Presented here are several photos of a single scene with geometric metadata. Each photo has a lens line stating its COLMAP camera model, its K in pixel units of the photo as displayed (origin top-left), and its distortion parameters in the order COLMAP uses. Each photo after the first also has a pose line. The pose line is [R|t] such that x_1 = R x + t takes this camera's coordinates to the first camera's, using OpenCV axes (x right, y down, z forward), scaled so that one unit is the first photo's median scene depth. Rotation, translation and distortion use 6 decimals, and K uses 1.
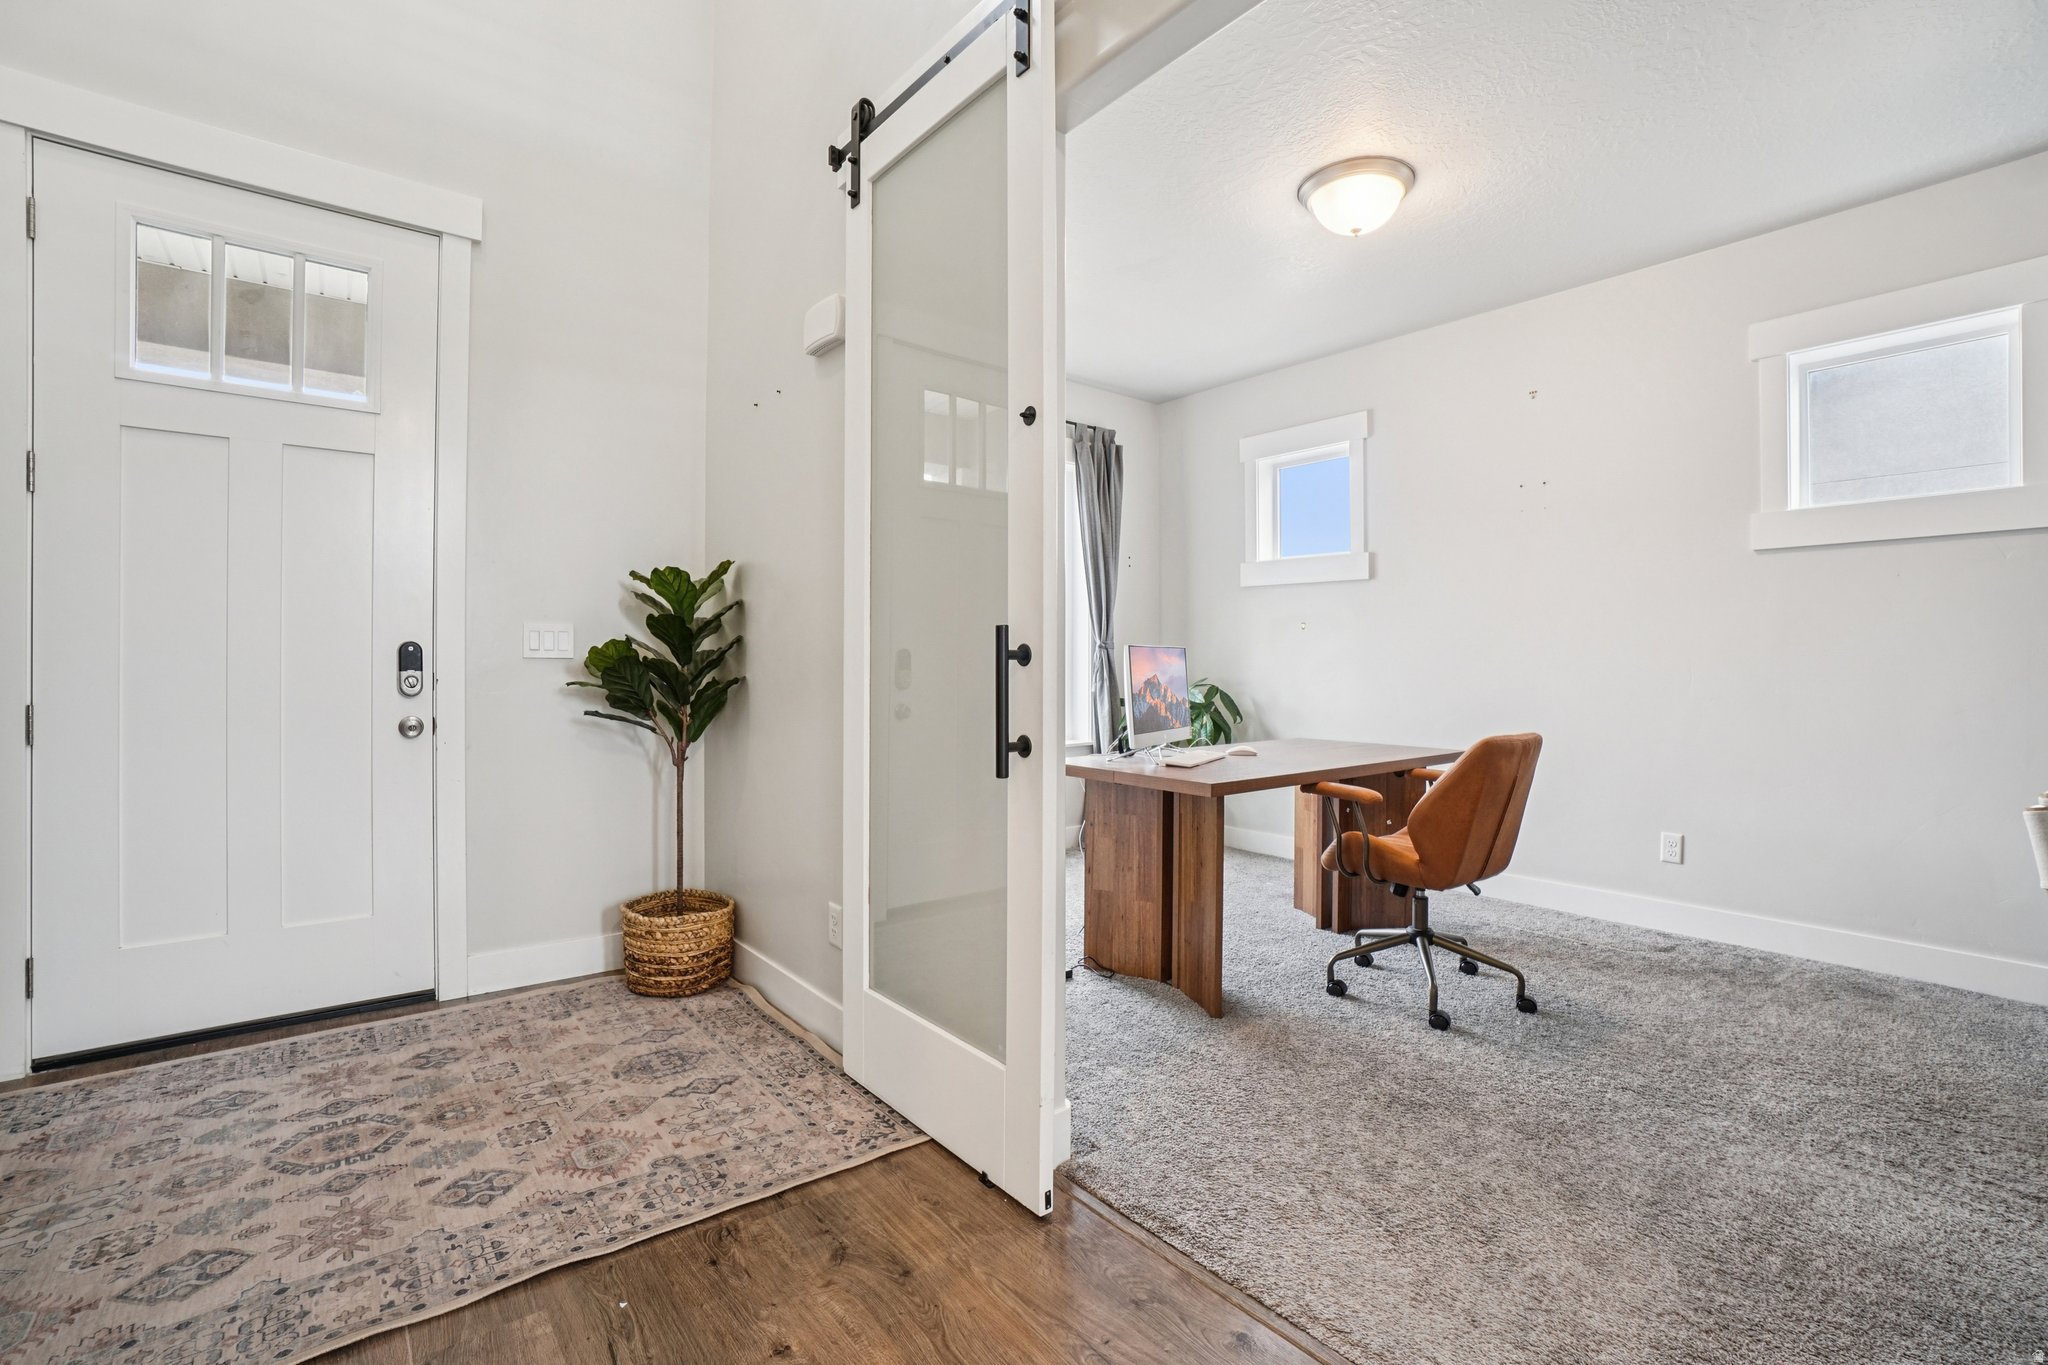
lens RADIAL K [[921.6, 0, 1029.0], [0, 921.6, 648.1], [0, 0, 1]] dist [-0.055285, 0.022146]
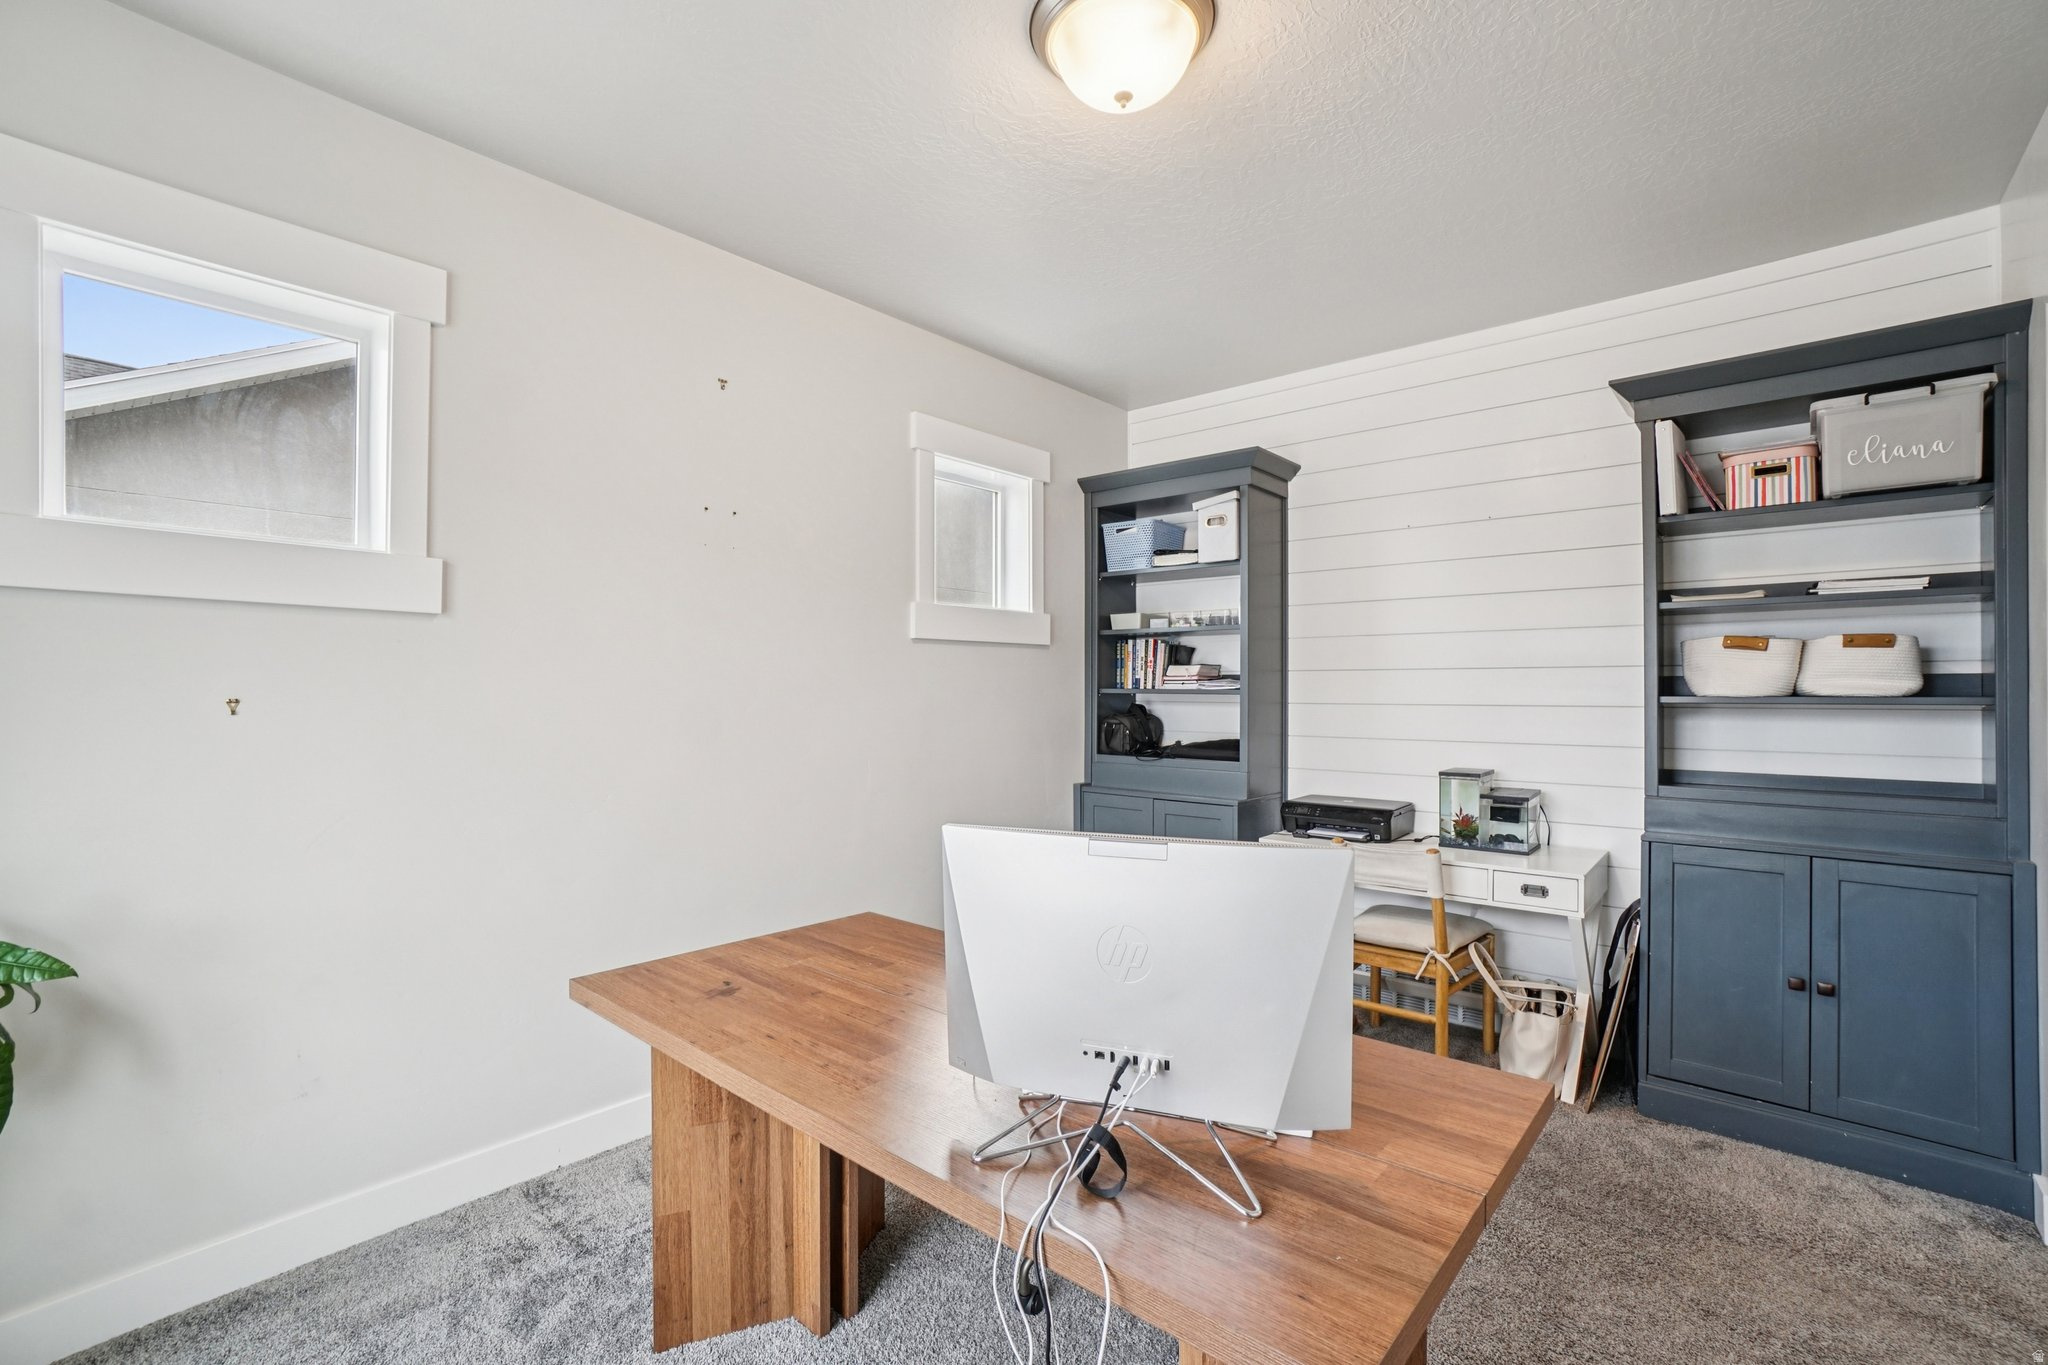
lens RADIAL K [[904.1, 0, 995.8], [0, 904.1, 660.3], [0, 0, 1]] dist [-0.065466, 0.025618]
pose [[-0.144426, 0.031744, 0.989006, -0.185591], [-0.015199, 0.999296, -0.034294, -0.053509], [-0.989399, -0.019985, -0.143842, 1.063053]]
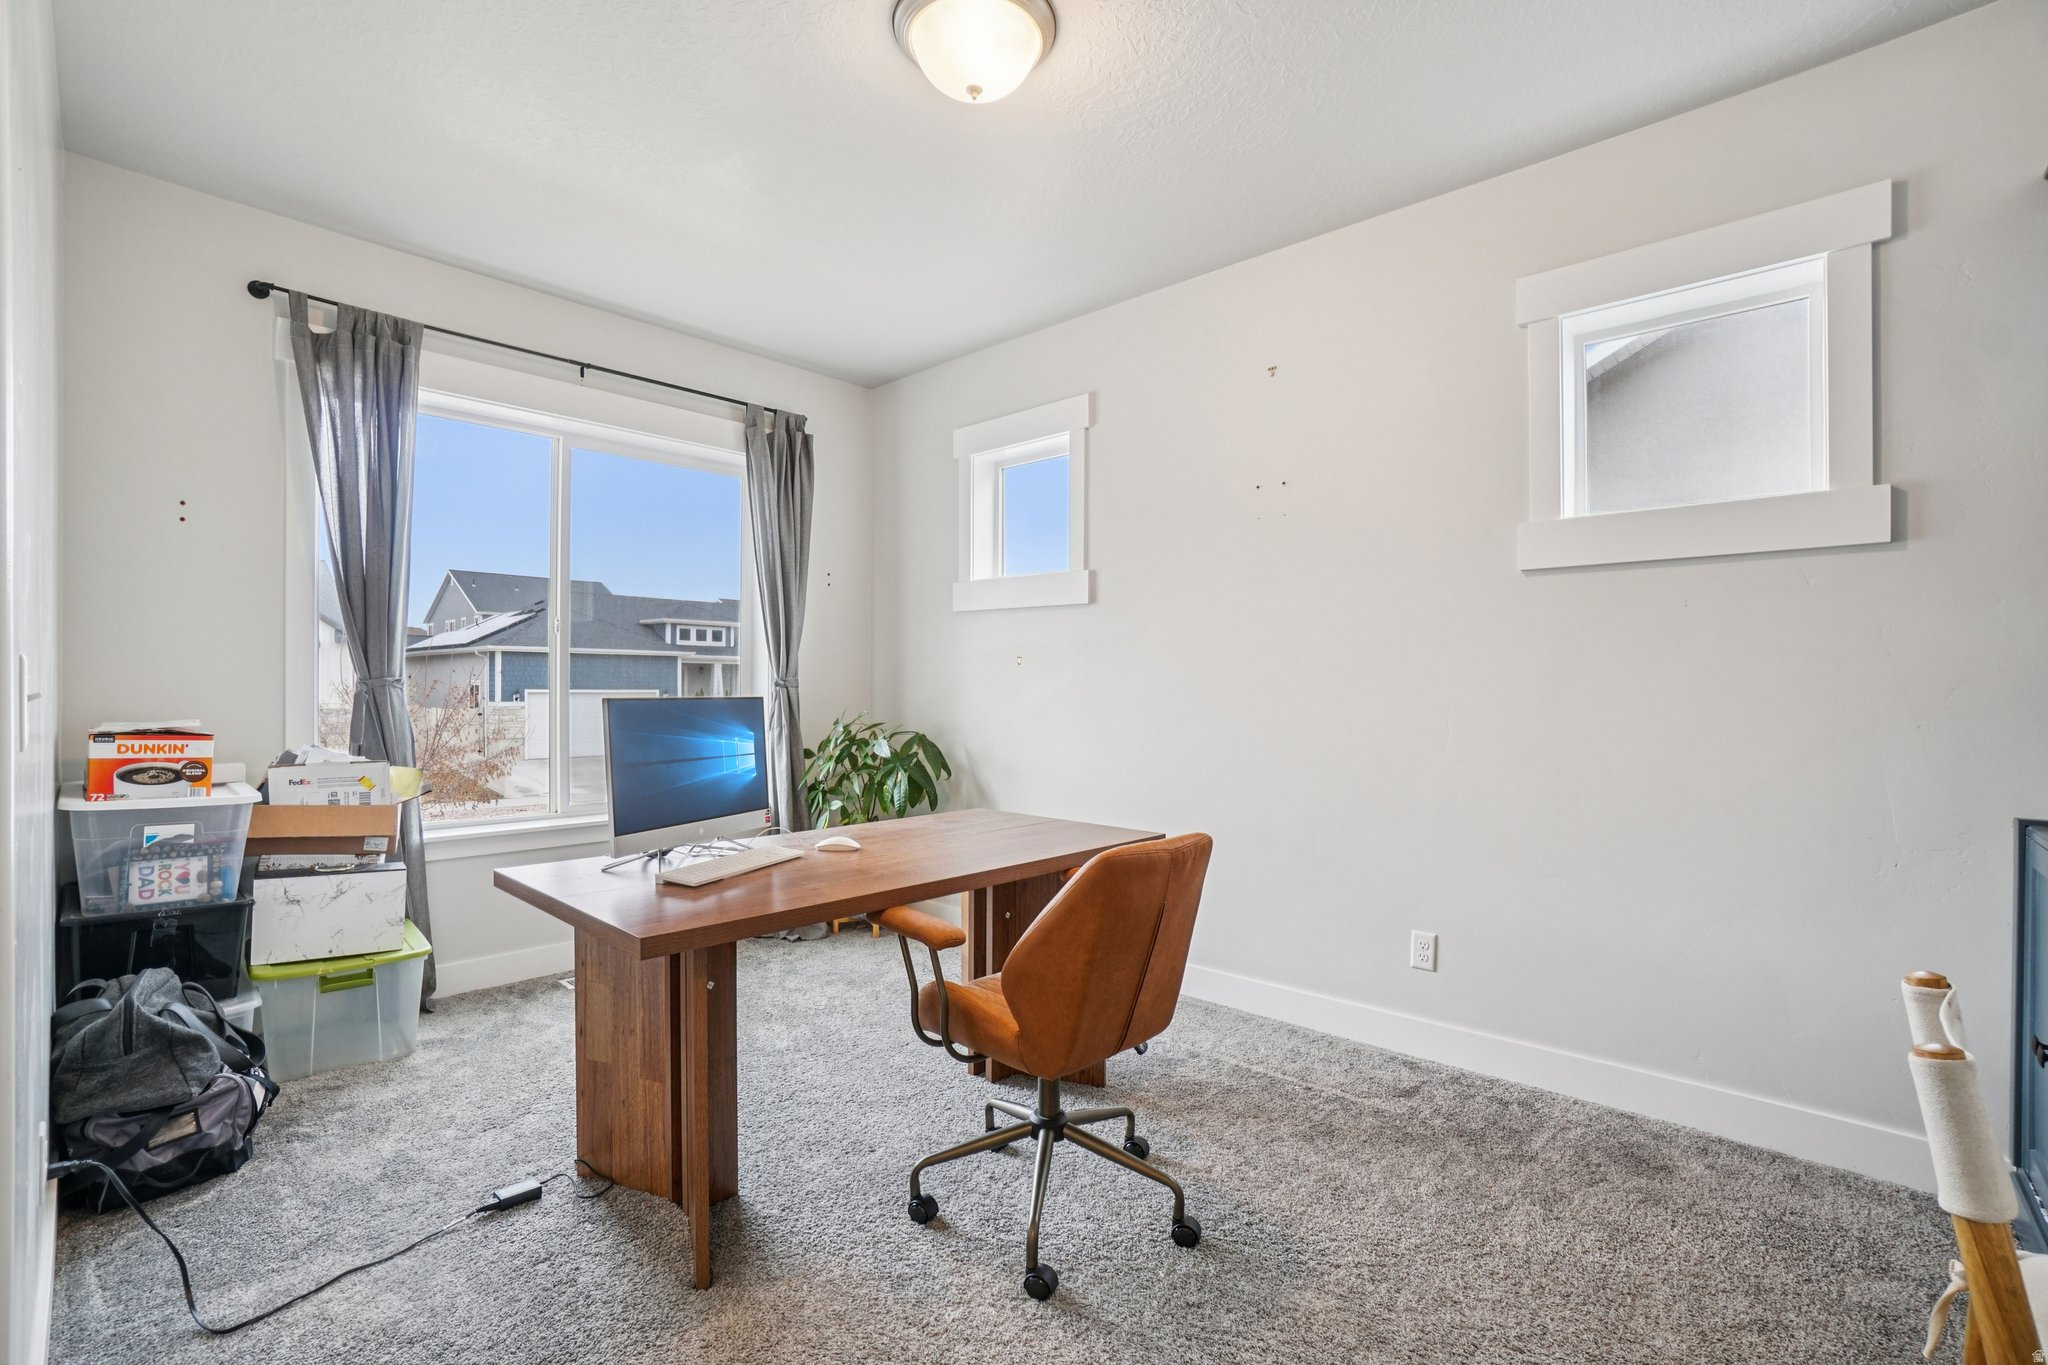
lens RADIAL K [[912.0, 0, 1024.0], [0, 912.0, 682.5], [0, 0, 1]] dist [-0.059319, 0.022926]
pose [[0.989990, 0.003136, 0.141101, 0.278930], [-0.004631, 0.999937, 0.010273, -0.019545], [-0.141060, -0.010824, 0.989942, 0.298105]]
